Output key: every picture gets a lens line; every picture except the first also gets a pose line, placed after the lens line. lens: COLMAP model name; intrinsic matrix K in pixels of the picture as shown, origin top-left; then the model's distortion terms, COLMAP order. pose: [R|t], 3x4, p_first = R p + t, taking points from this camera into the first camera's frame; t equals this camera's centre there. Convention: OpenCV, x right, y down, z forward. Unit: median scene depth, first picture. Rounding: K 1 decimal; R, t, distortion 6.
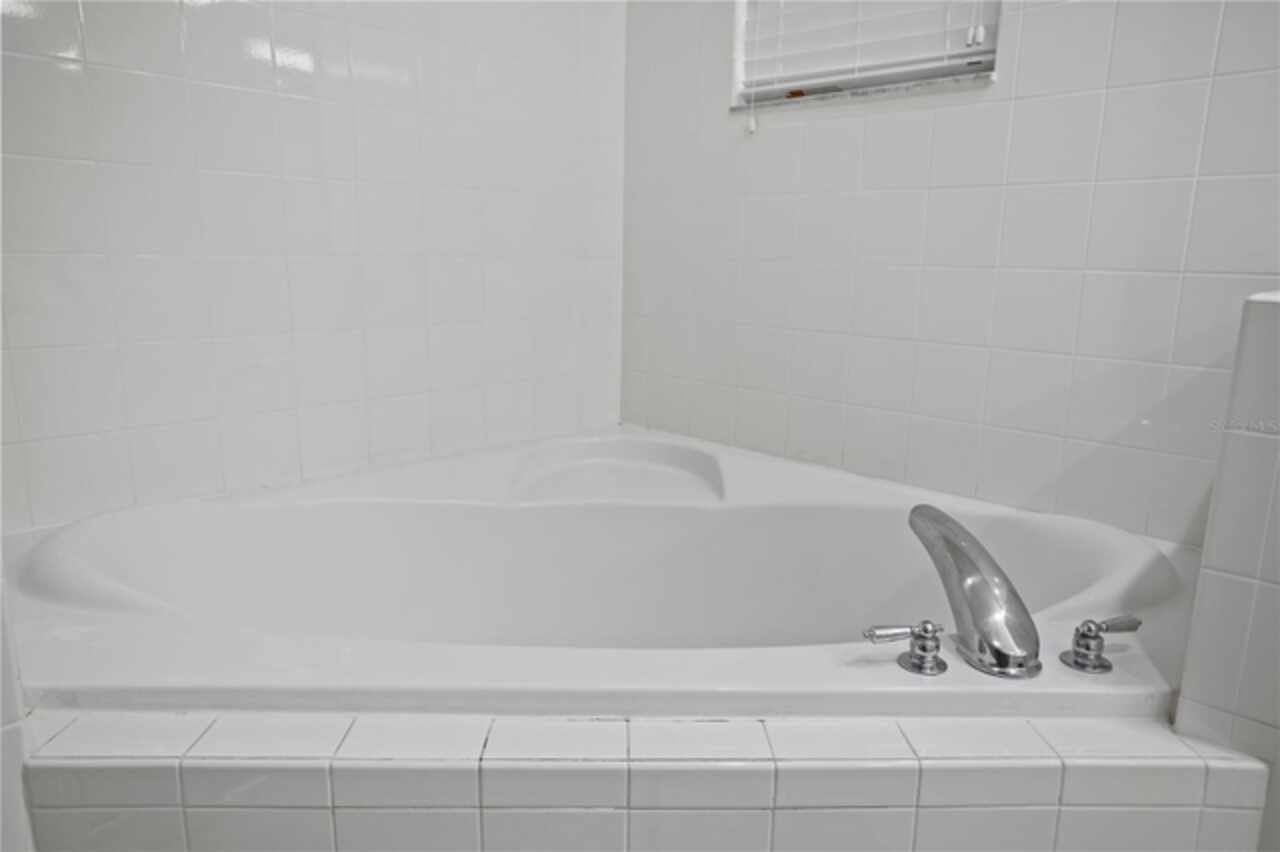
lens RADIAL K [[822.0, 0, 640.0], [0, 822.0, 426.0], [0, 0, 1]] dist [-0.002313, 0.000095]
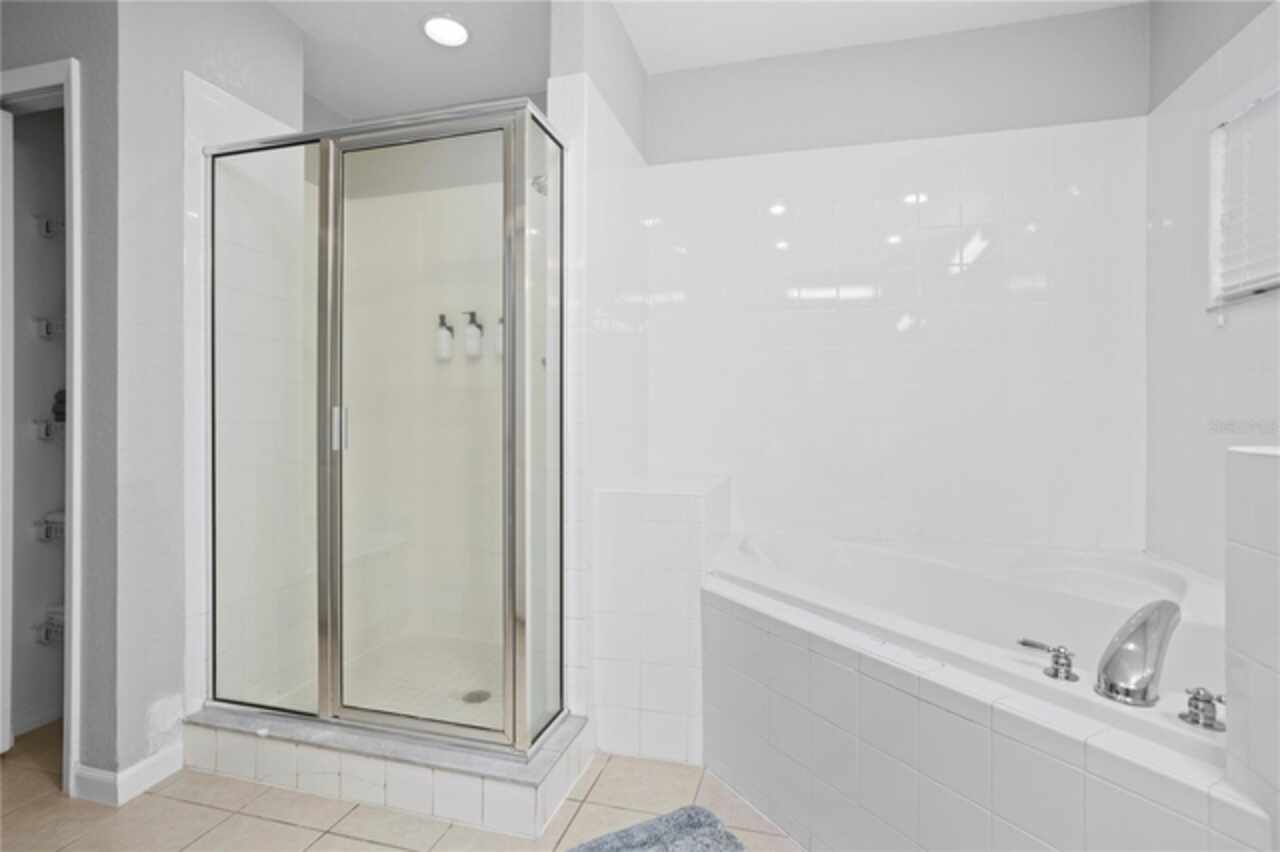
lens RADIAL K [[626.0, 0, 644.0], [0, 626.0, 415.3], [0, 0, 1]] dist [-0.045938, 0.029481]
pose [[0.478935, -0.011855, -0.877770, 0.552898], [-0.174973, 0.978556, -0.108686, 0.038652], [0.860236, 0.205640, 0.466591, -0.186362]]
